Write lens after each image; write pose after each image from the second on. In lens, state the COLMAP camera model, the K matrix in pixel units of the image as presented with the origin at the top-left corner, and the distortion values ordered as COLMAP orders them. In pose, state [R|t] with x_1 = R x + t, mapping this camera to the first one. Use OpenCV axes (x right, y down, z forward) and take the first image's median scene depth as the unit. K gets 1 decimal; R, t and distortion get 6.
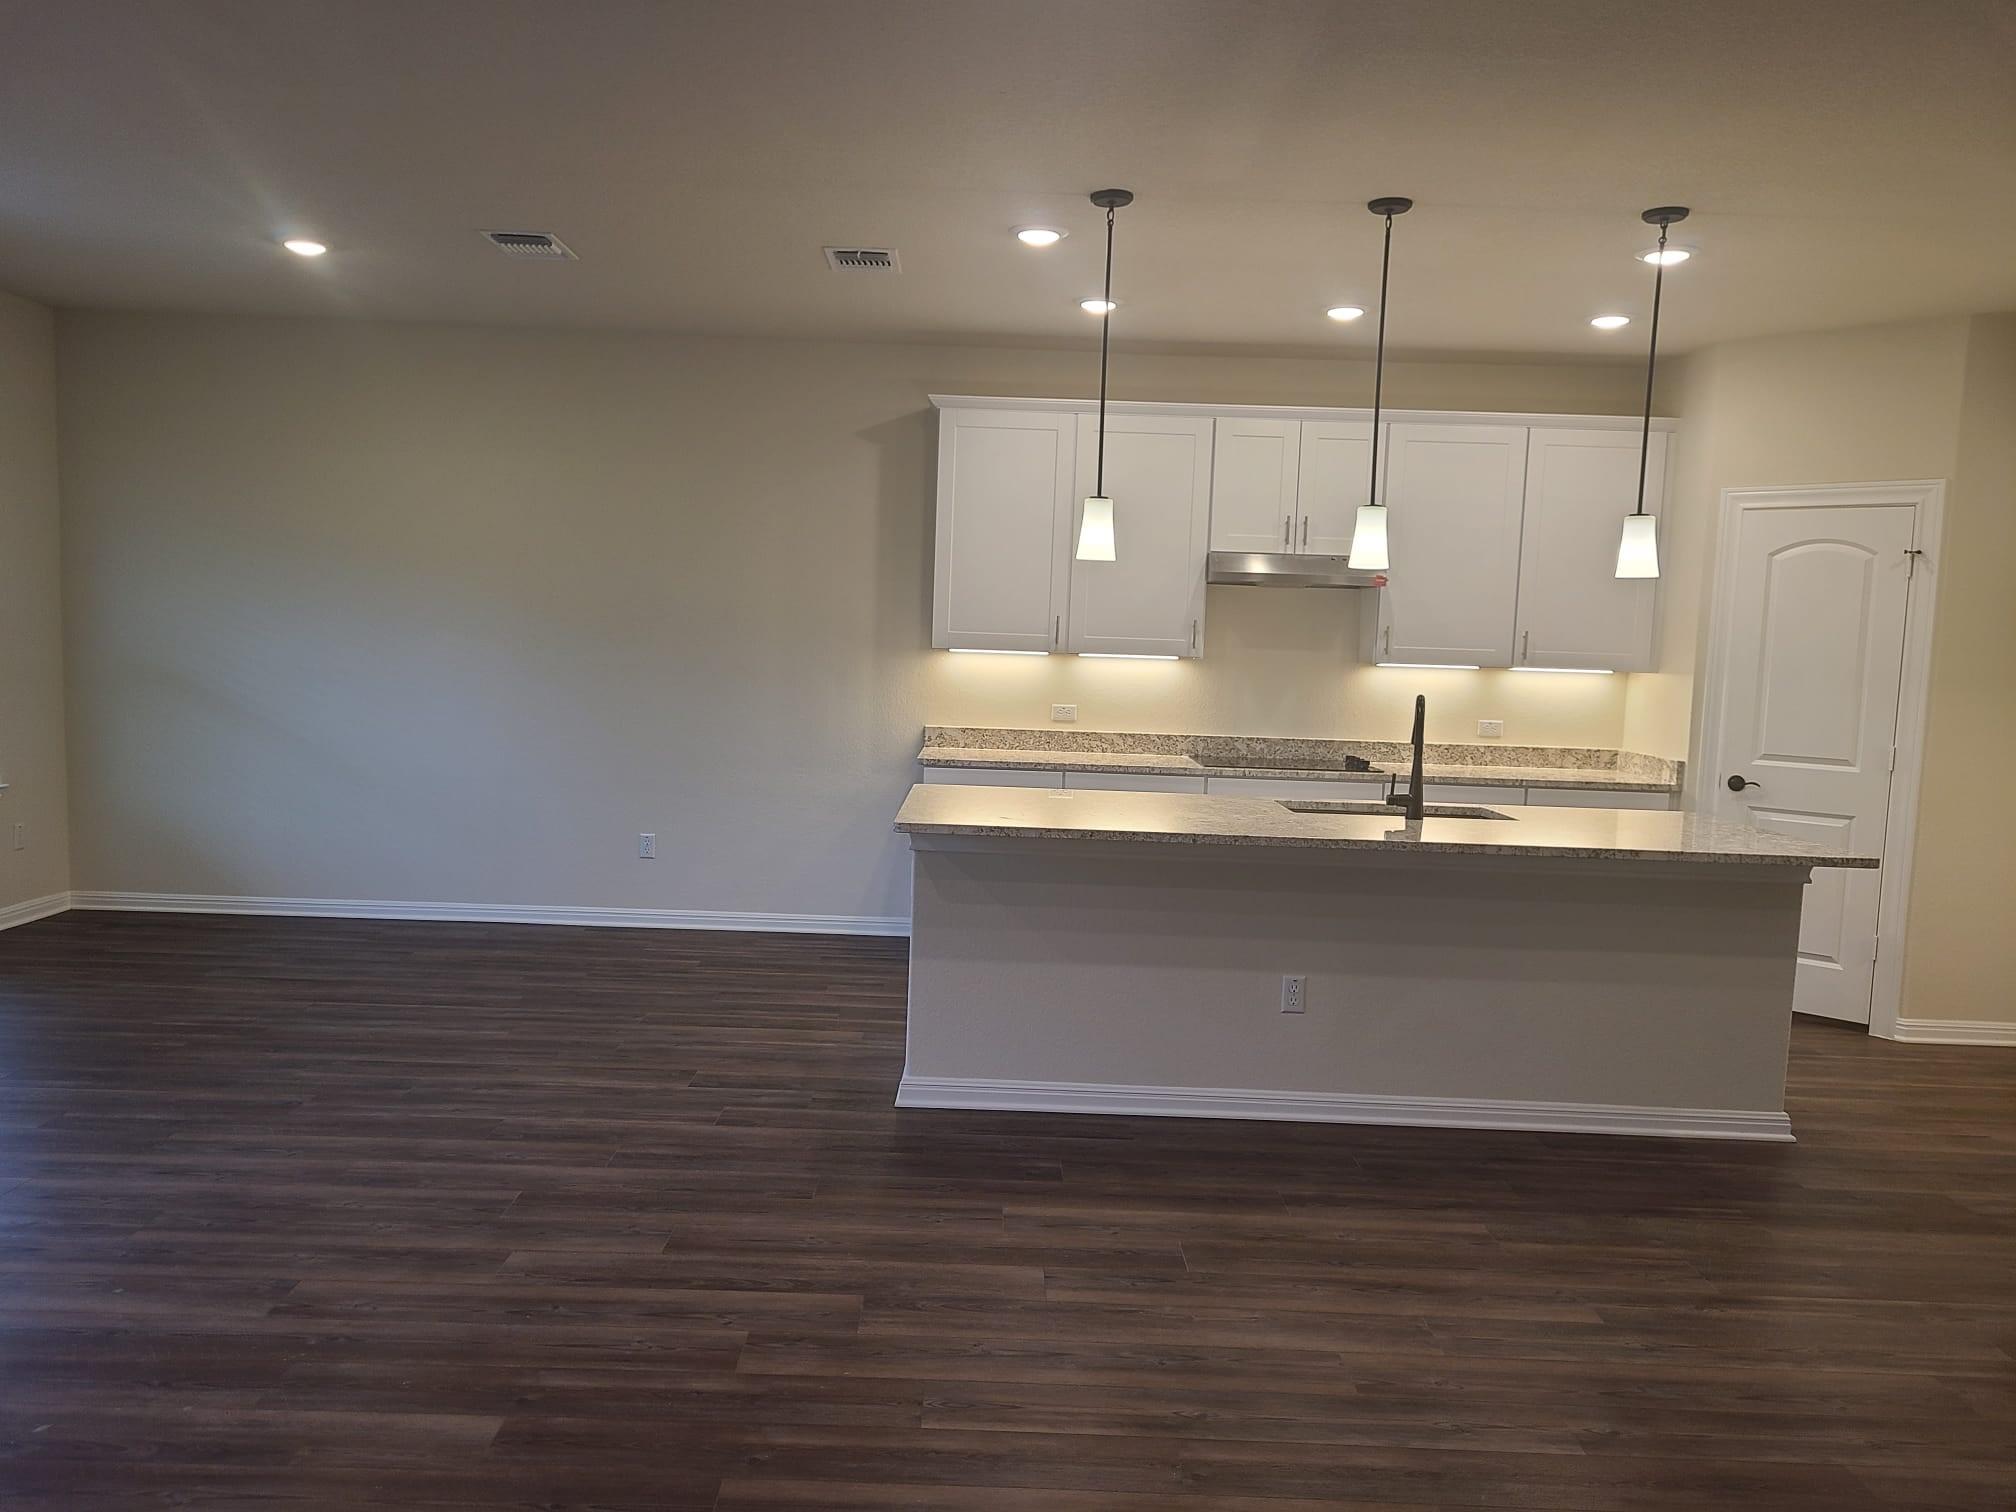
lens RADIAL K [[1498.1, 0, 965.2], [0, 1498.1, 764.8], [0, 0, 1]] dist [0.017730, -0.011691]
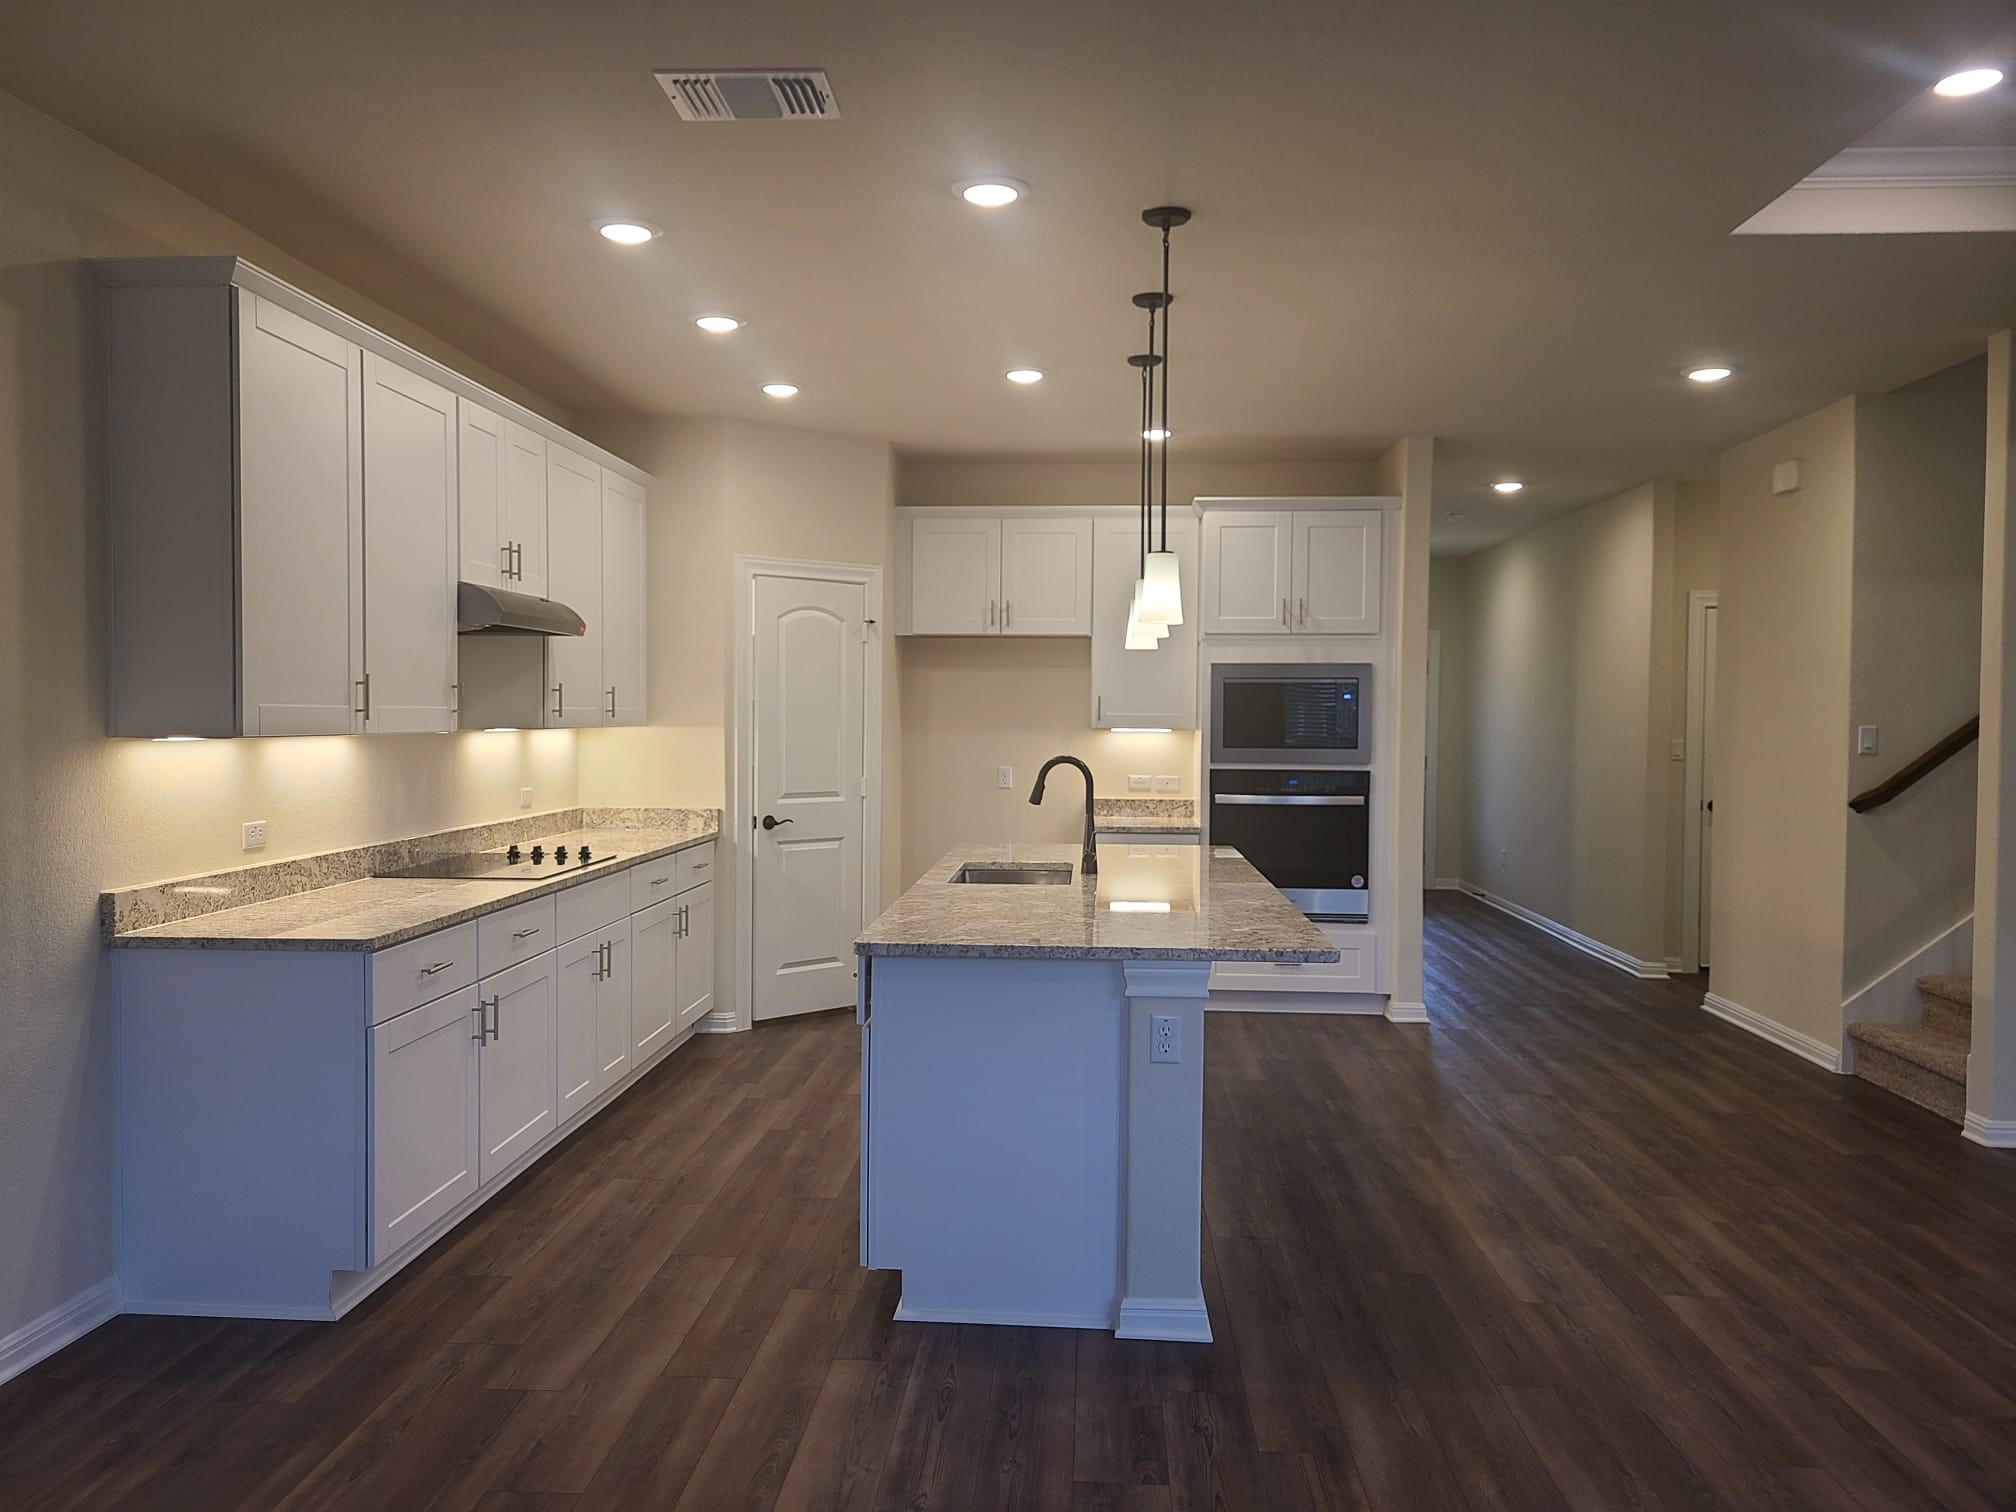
lens RADIAL K [[1498.1, 0, 1011.3], [0, 1498.1, 753.3], [0, 0, 1]] dist [0.017730, -0.011691]
pose [[0.075833, -0.061397, 0.995228, -0.784382], [0.085317, 0.994842, 0.054872, -0.115697], [-0.993464, 0.080749, 0.080680, 1.012752]]
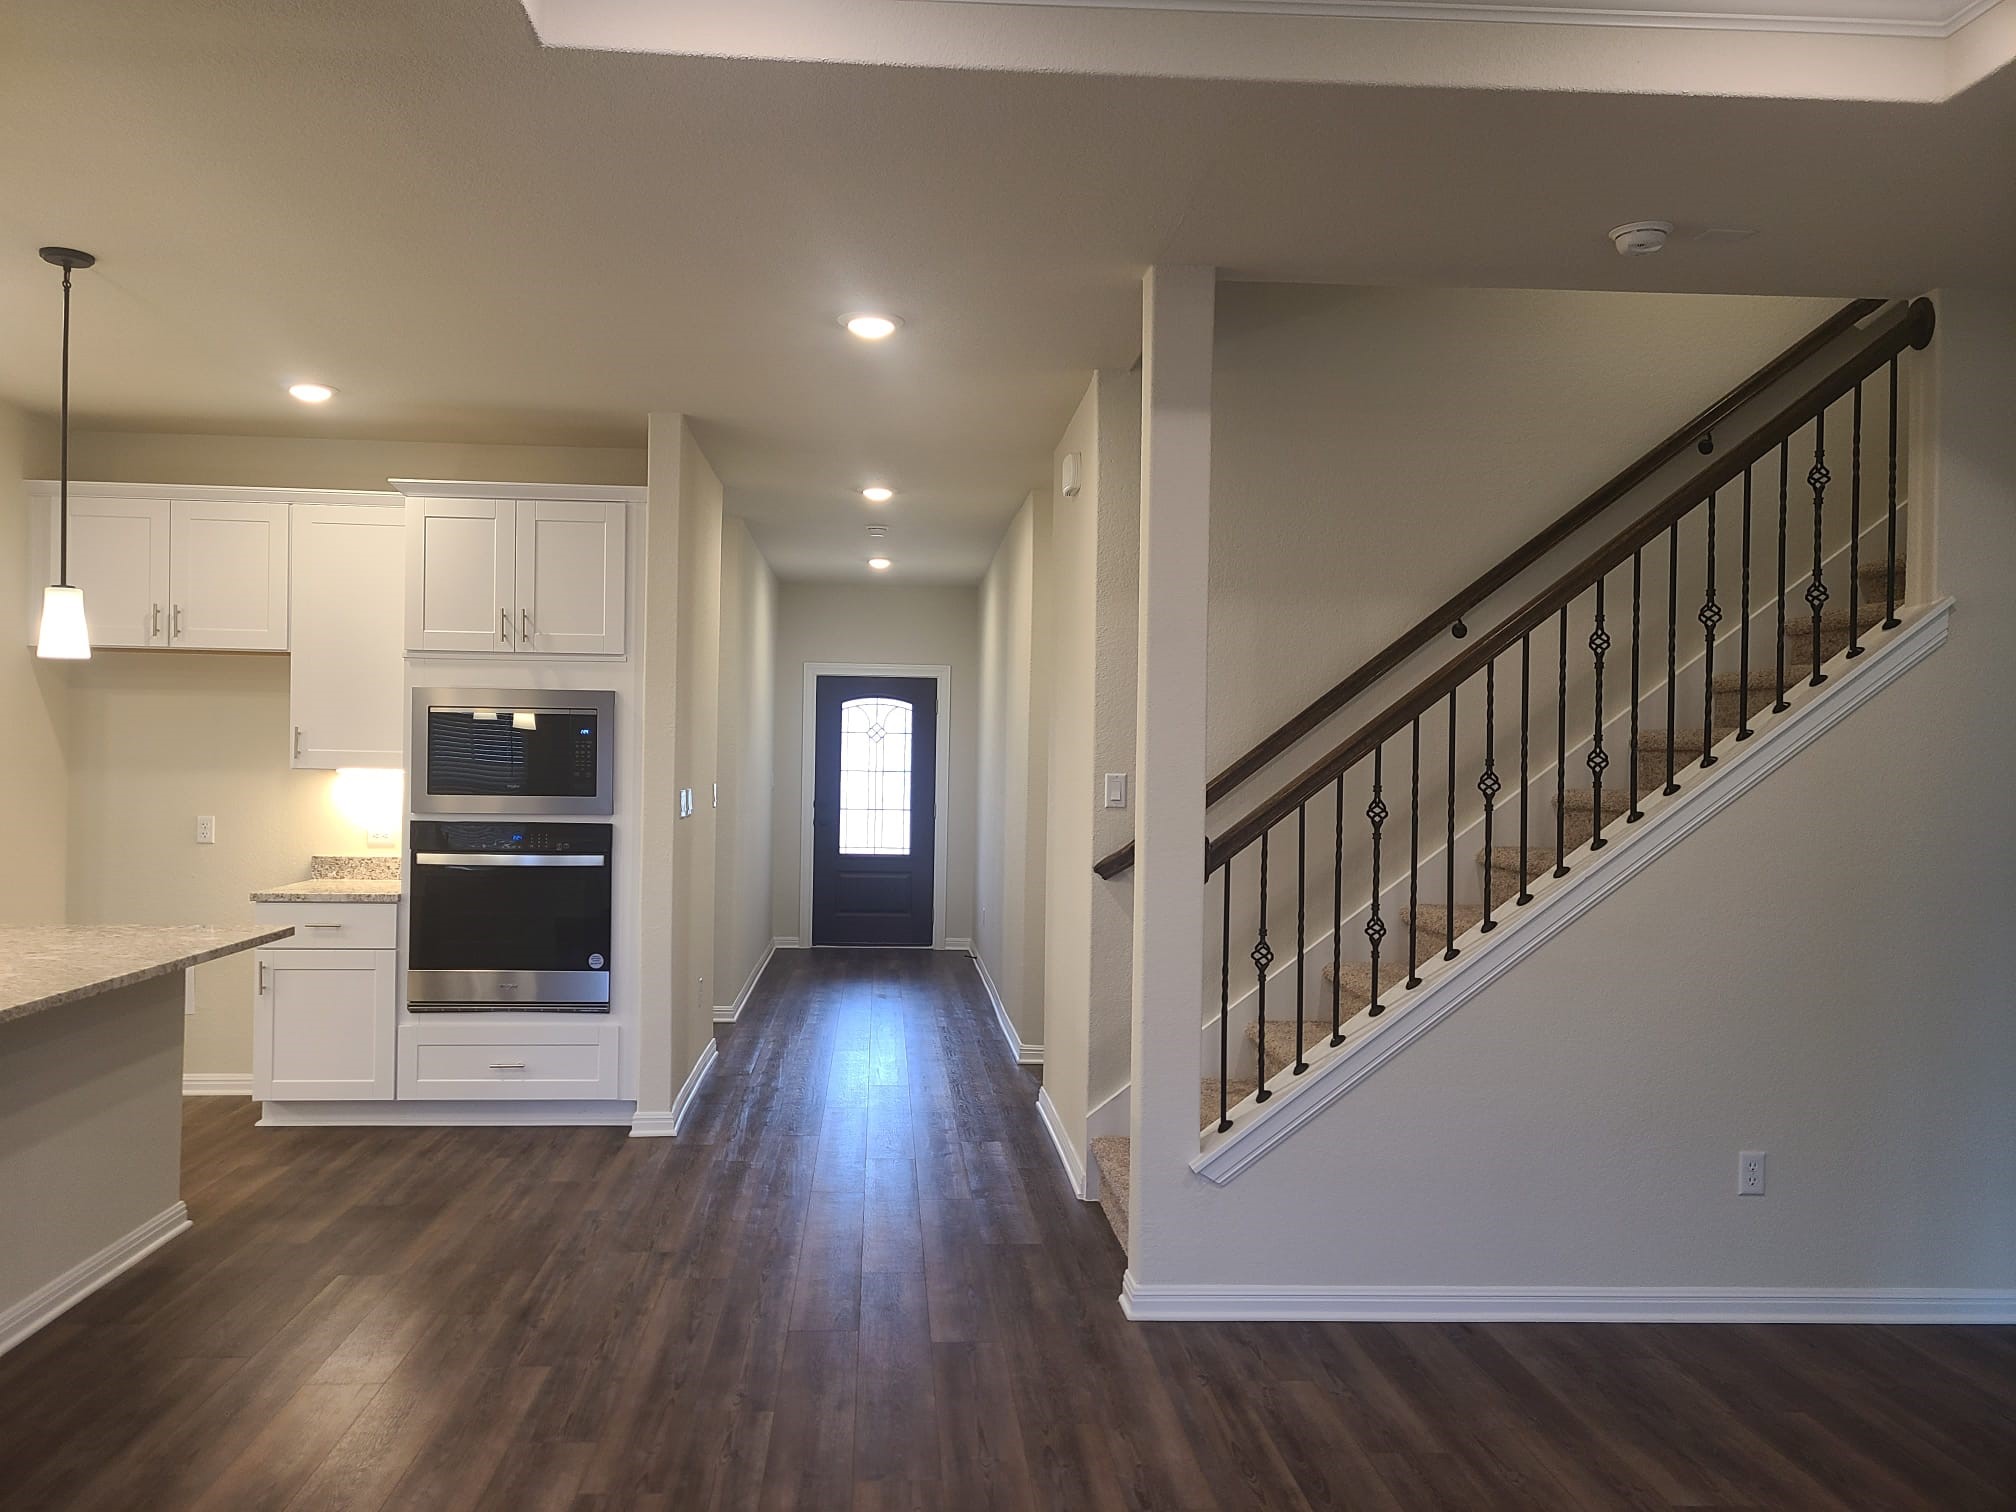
lens RADIAL K [[1498.1, 0, 993.8], [0, 1498.1, 759.4], [0, 0, 1]] dist [0.017730, -0.011691]
pose [[-0.066261, -0.037105, 0.997112, -0.475334], [0.070084, 0.996667, 0.041745, -0.063337], [-0.995338, 0.072647, -0.063440, 0.518667]]
